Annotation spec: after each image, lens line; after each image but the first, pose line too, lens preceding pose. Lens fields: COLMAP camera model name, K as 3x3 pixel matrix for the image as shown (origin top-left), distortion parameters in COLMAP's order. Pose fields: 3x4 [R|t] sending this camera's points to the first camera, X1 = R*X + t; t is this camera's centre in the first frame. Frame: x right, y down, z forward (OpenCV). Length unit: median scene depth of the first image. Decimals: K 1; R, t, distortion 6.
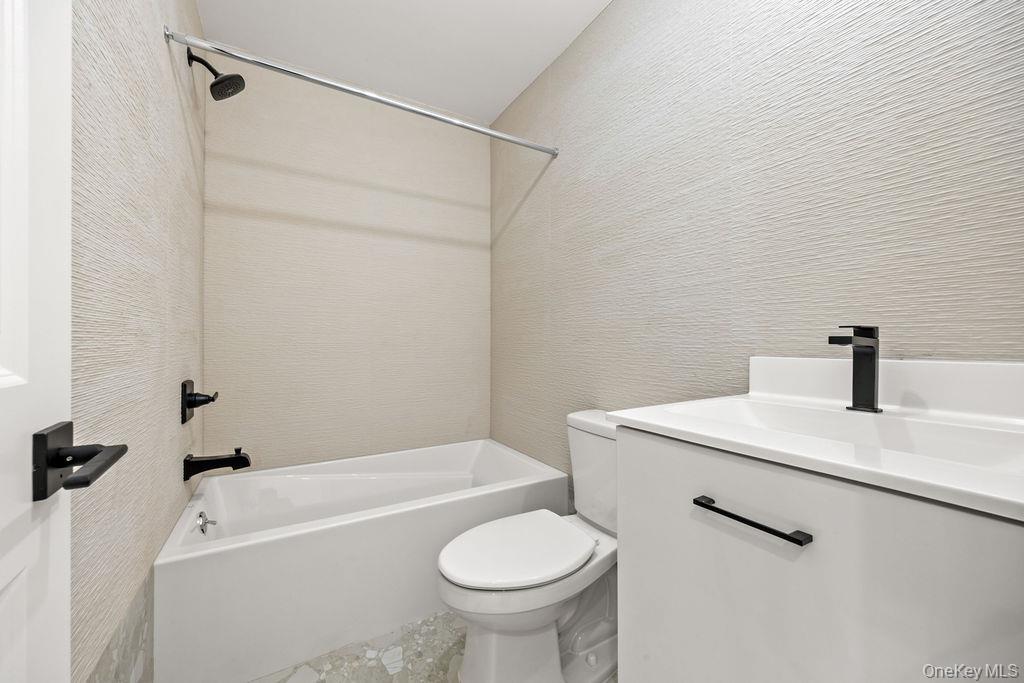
lens RADIAL K [[378.3, 0, 504.8], [0, 378.3, 337.1], [0, 0, 1]] dist [-0.002326, -0.000087]
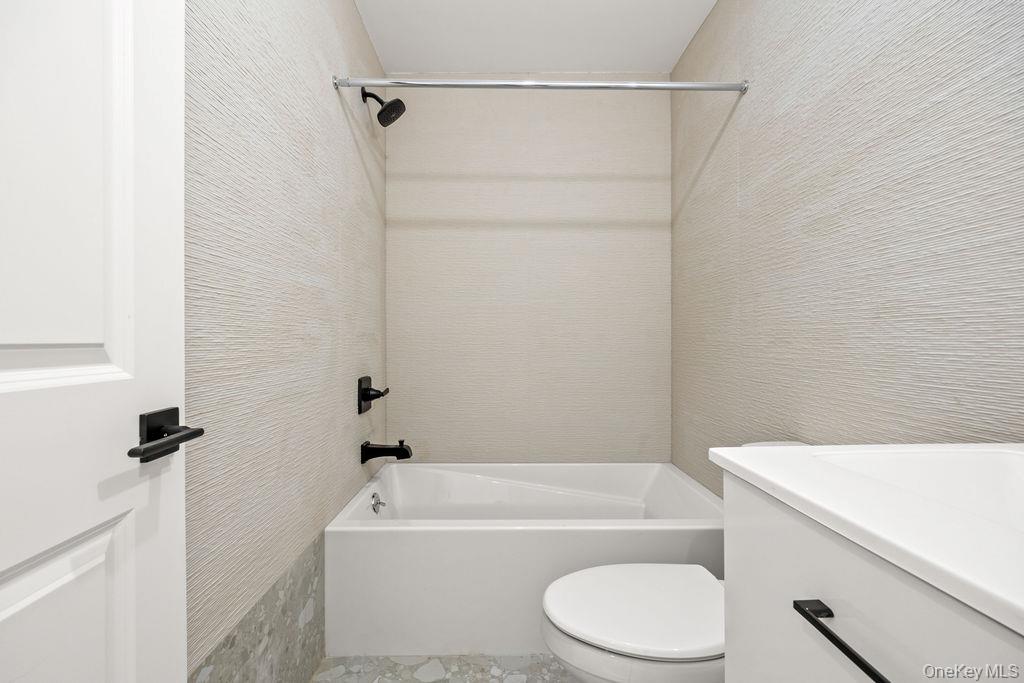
lens RADIAL K [[428.3, 0, 508.6], [0, 428.3, 337.7], [0, 0, 1]] dist [-0.001240, -0.001916]
pose [[0.879184, -0.004318, -0.476462, 0.176989], [0.006429, 0.999975, 0.002801, -0.005937], [0.476438, -0.005525, 0.879191, 0.064602]]
